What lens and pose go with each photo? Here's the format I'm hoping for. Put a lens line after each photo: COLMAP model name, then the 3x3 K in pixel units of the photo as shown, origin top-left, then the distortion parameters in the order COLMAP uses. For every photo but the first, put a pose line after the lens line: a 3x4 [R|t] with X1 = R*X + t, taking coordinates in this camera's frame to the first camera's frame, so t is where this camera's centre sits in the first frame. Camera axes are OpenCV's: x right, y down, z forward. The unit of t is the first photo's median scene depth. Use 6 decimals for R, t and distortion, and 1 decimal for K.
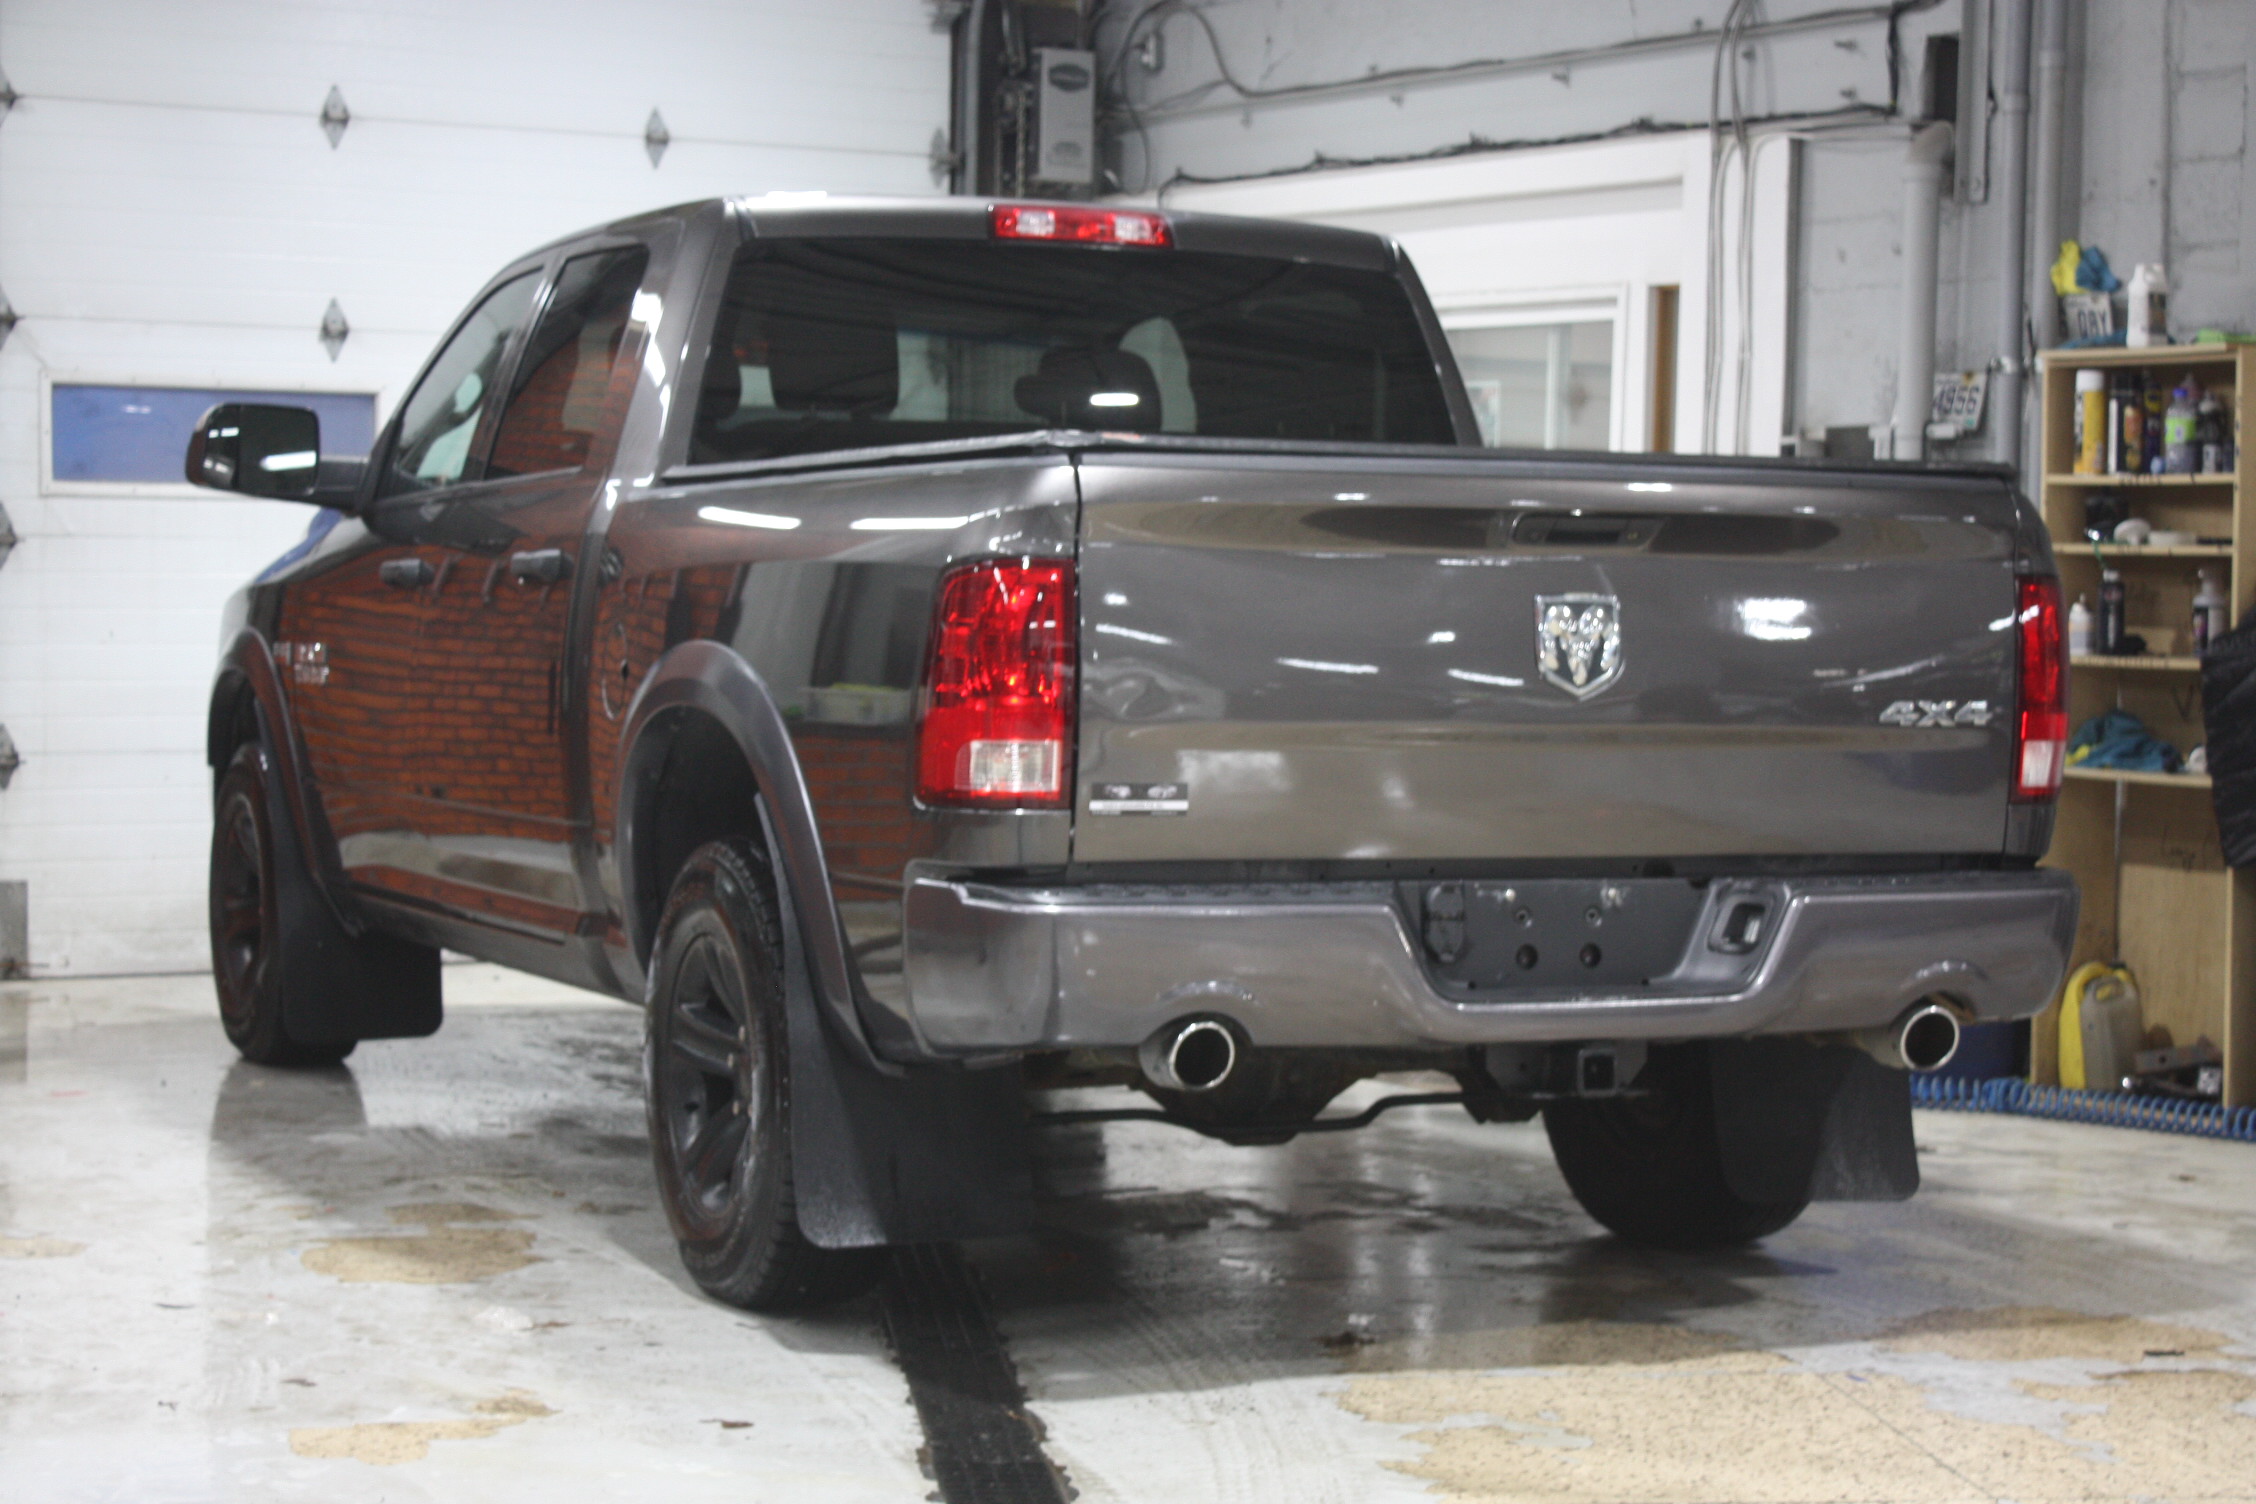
lens RADIAL K [[4559.5, 0, 1128.0], [0, 4559.5, 754.9], [0, 0, 1]] dist [0.021033, 0.000000]
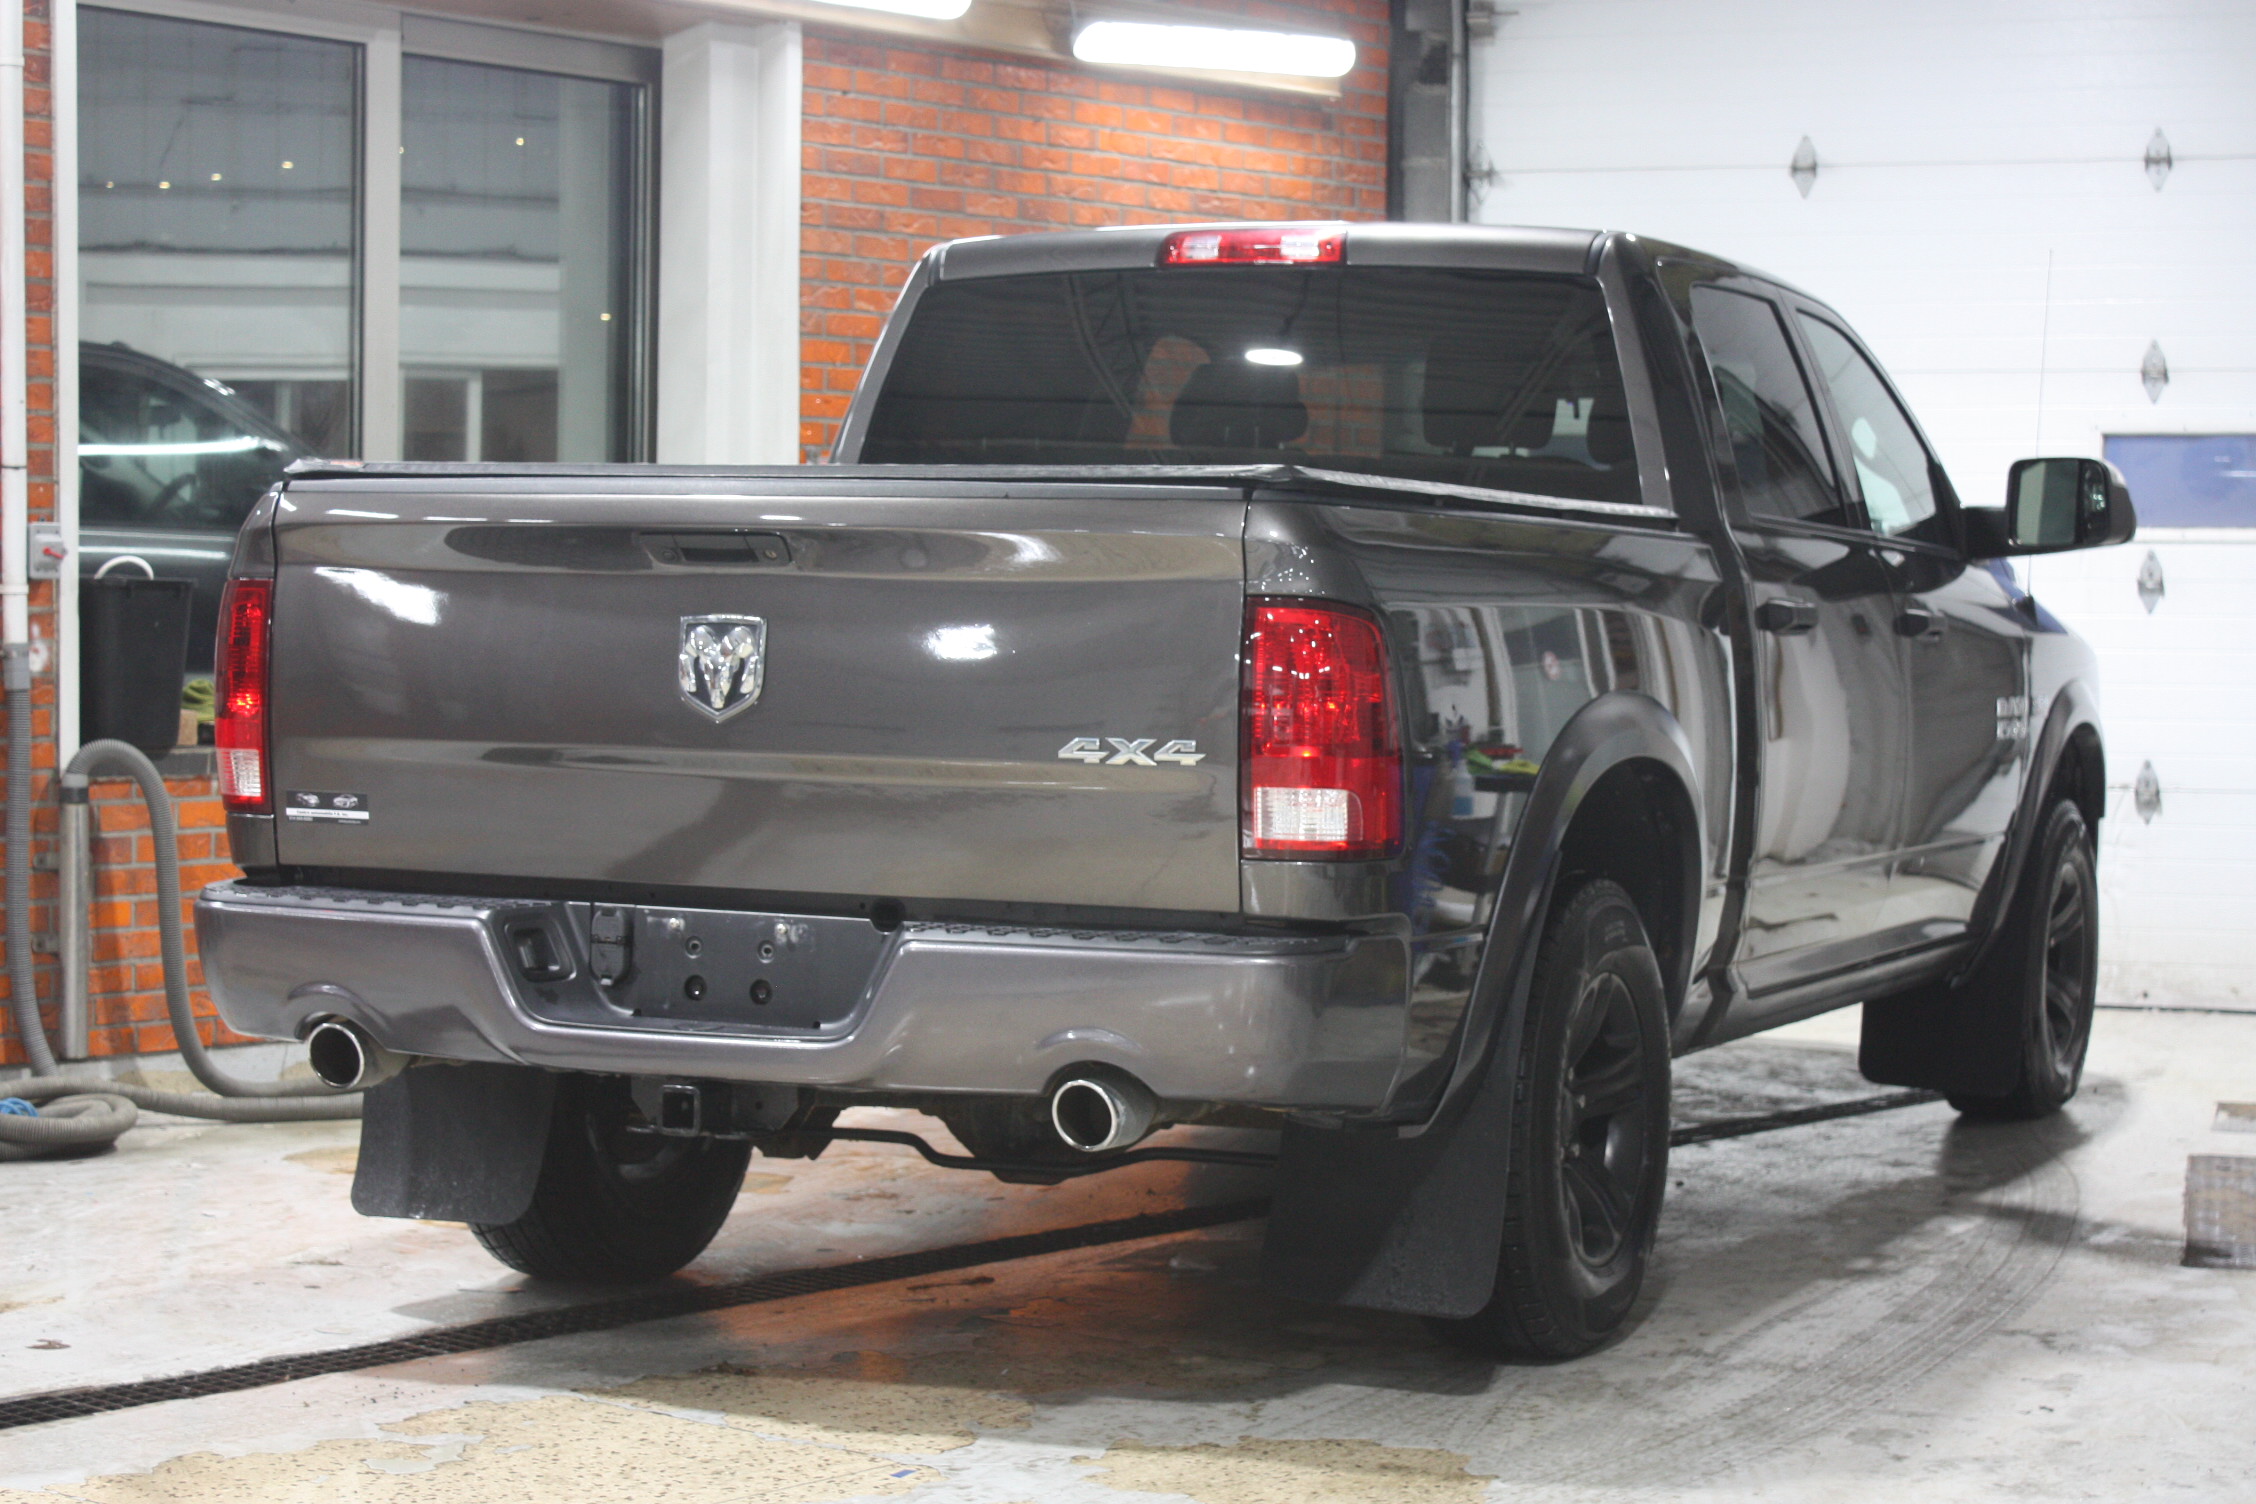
lens RADIAL K [[4323.1, 0, 1128.0], [0, 4323.1, 748.5], [0, 0, 1]] dist [-0.009510, 0.000000]
pose [[0.667895, 0.023767, -0.743876, 0.824352], [-0.033468, 0.999438, 0.001883, -0.011416], [0.743503, 0.023639, 0.668315, 0.446851]]
